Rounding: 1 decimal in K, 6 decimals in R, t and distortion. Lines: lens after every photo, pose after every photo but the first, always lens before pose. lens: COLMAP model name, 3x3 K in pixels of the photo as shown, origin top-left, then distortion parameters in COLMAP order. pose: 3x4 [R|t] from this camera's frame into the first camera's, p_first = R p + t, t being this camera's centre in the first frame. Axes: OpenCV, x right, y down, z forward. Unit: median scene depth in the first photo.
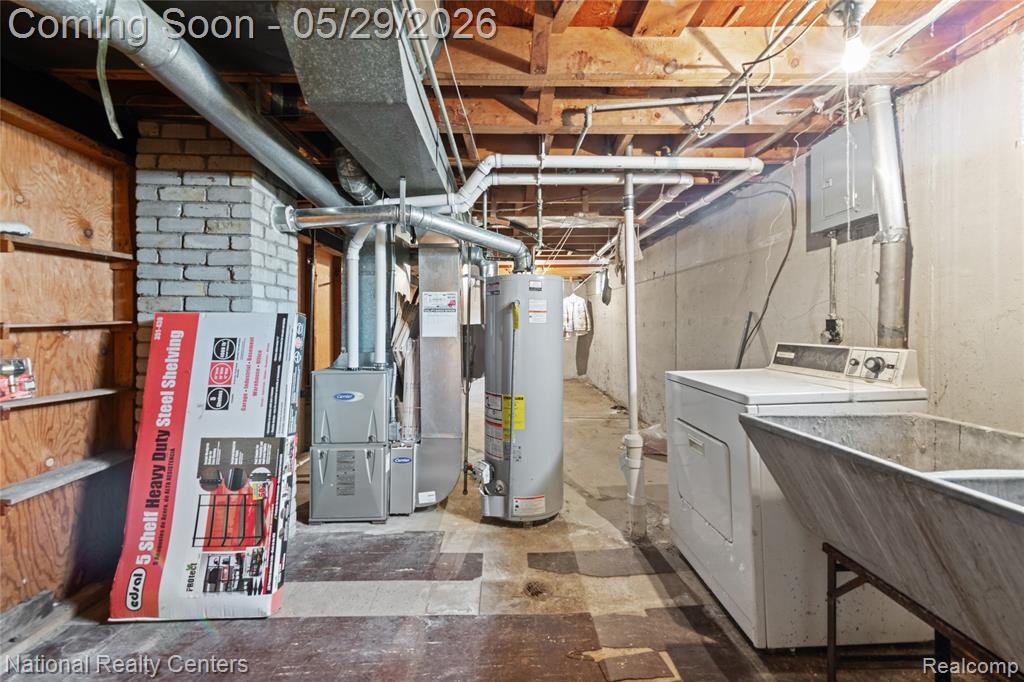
lens RADIAL K [[407.9, 0, 513.2], [0, 407.9, 320.9], [0, 0, 1]] dist [0.001867, 0.000023]
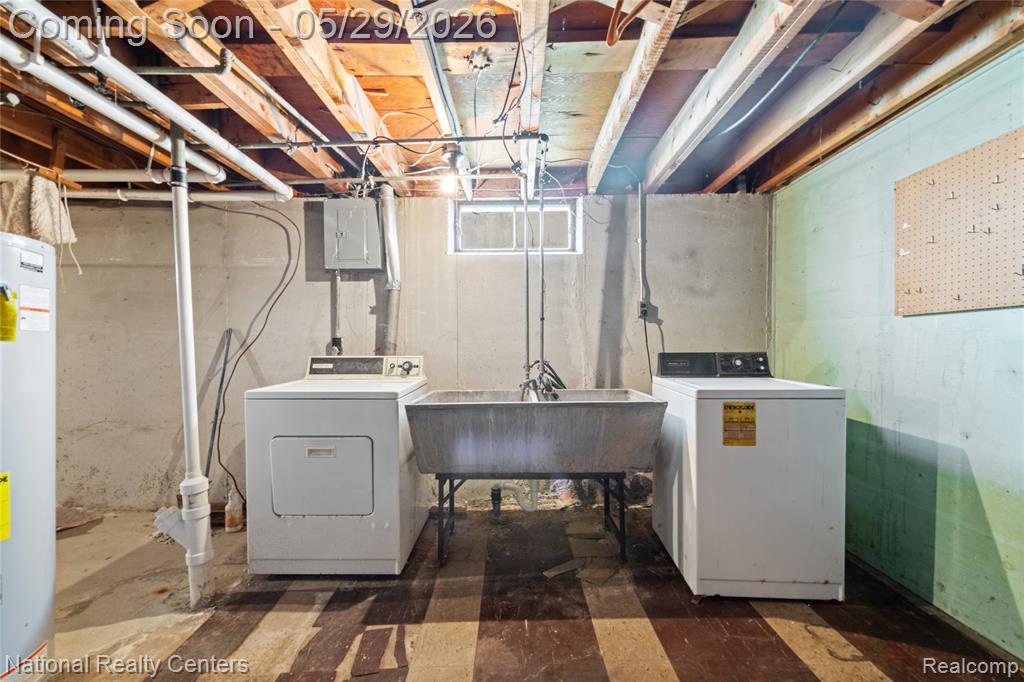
lens RADIAL K [[407.9, 0, 512.3], [0, 407.9, 349.4], [0, 0, 1]] dist [0.001867, 0.000023]
pose [[0.036210, -0.002971, 0.999340, -0.686041], [-0.011455, 0.999929, 0.003388, 0.031109], [-0.999279, -0.011570, 0.036173, 0.523478]]
